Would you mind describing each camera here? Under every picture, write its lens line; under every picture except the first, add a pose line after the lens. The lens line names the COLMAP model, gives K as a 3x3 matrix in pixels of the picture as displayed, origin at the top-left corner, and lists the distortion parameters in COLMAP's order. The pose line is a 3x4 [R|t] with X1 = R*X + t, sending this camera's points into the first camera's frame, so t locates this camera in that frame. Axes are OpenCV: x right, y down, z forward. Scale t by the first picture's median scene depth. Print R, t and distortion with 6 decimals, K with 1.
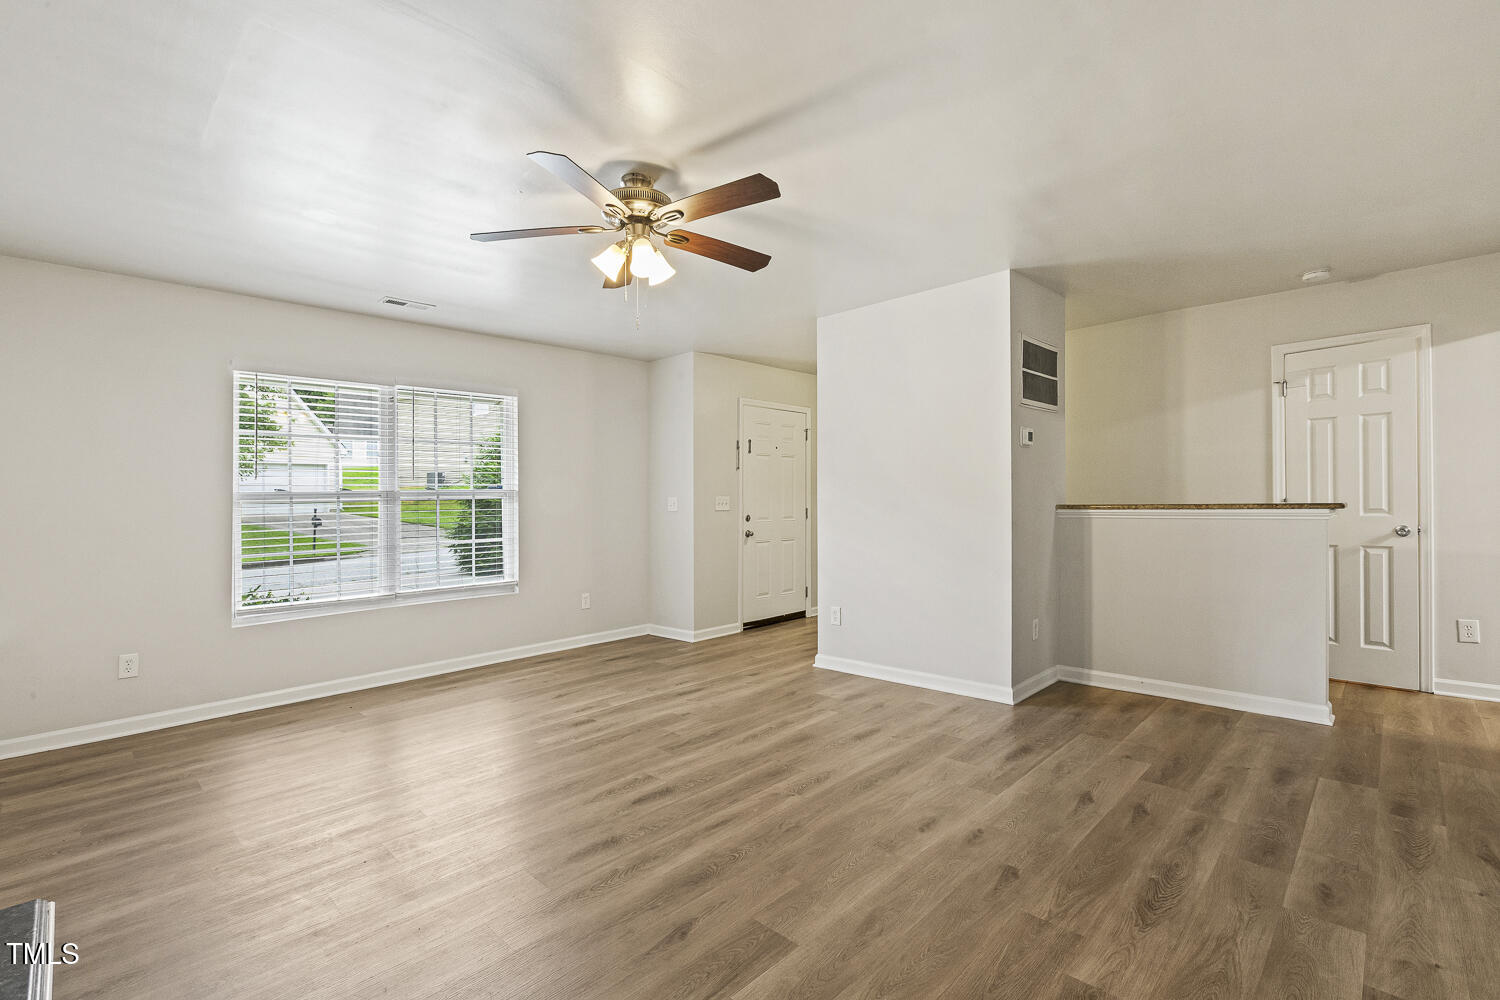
lens RADIAL K [[687.2, 0, 750.8], [0, 687.2, 494.8], [0, 0, 1]] dist [-0.000182, -0.001110]
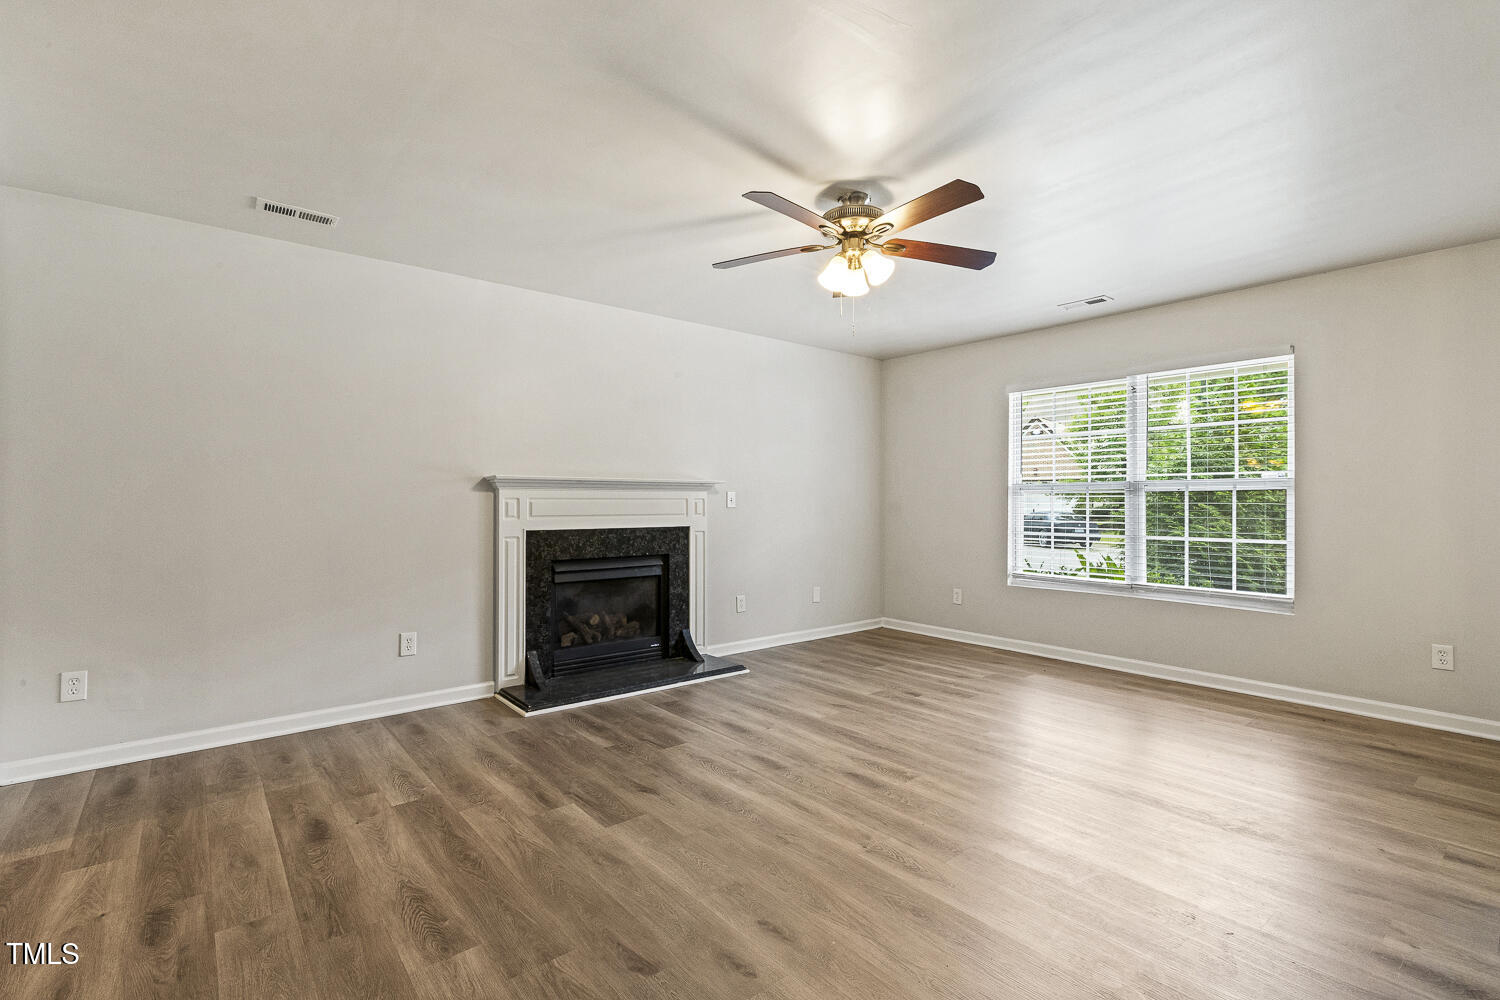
lens RADIAL K [[676.5, 0, 749.7], [0, 676.5, 475.5], [0, 0, 1]] dist [0.000350, -0.000026]
pose [[-0.115953, -0.014192, -0.993153, 0.760461], [0.010174, 0.999828, -0.015476, -0.007257], [0.993203, -0.011899, -0.115789, 0.802953]]
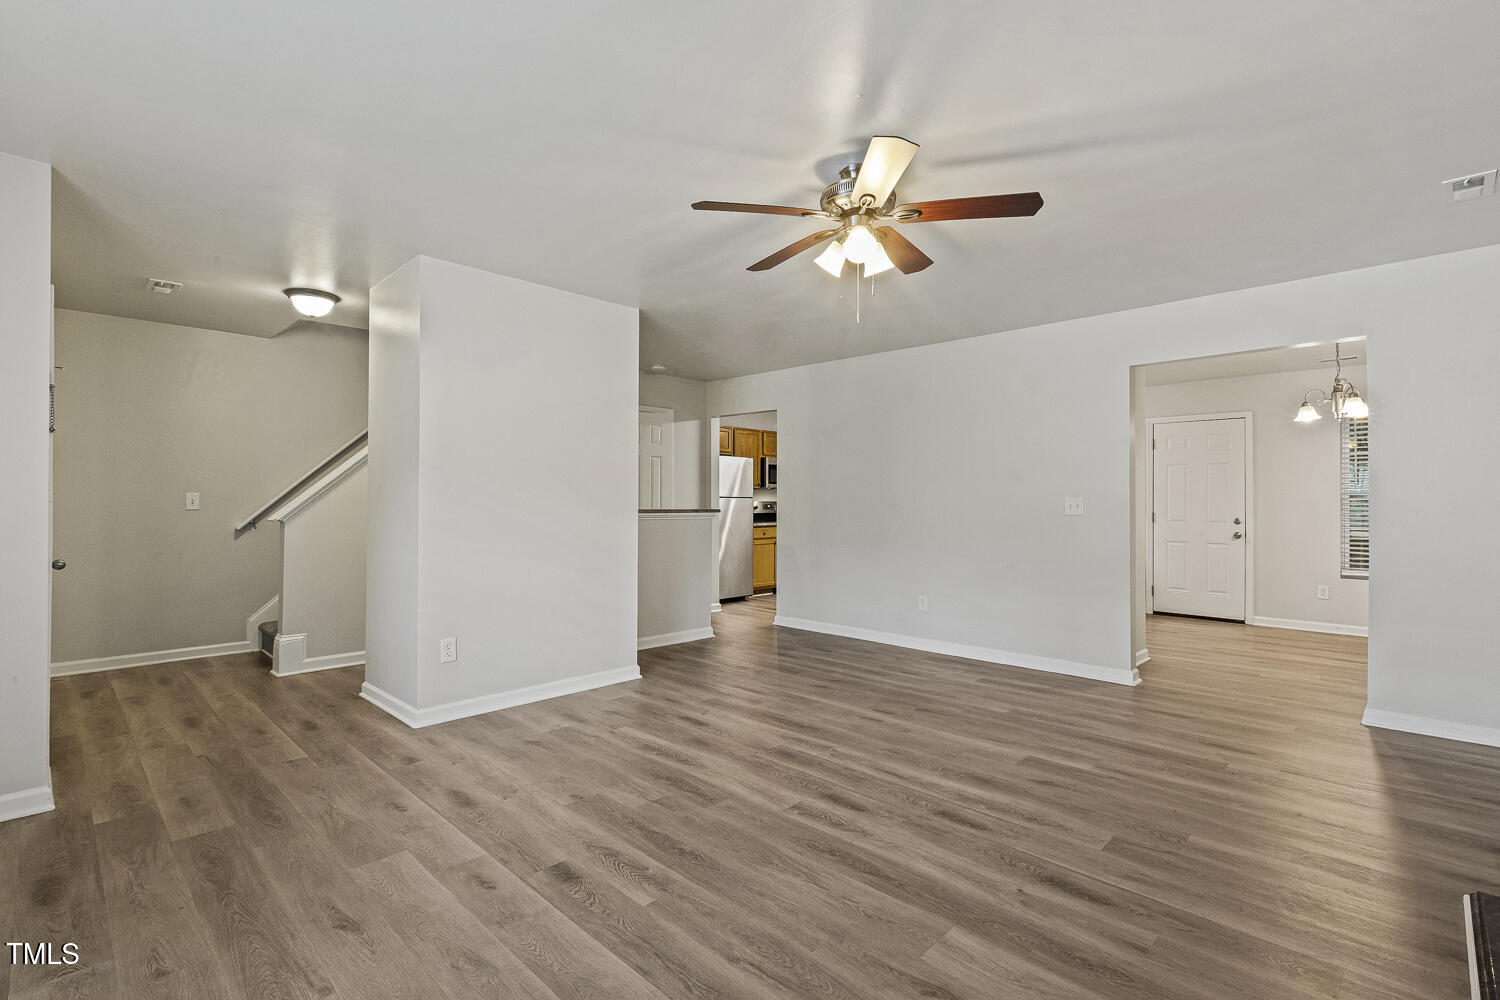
lens RADIAL K [[680.6, 0, 751.9], [0, 680.6, 502.6], [0, 0, 1]] dist [-0.001035, -0.000430]
pose [[0.001352, 0.020524, 0.999788, -0.939220], [-0.013590, 0.999697, -0.020504, 0.029980], [-0.999907, -0.013559, 0.001630, 0.956359]]
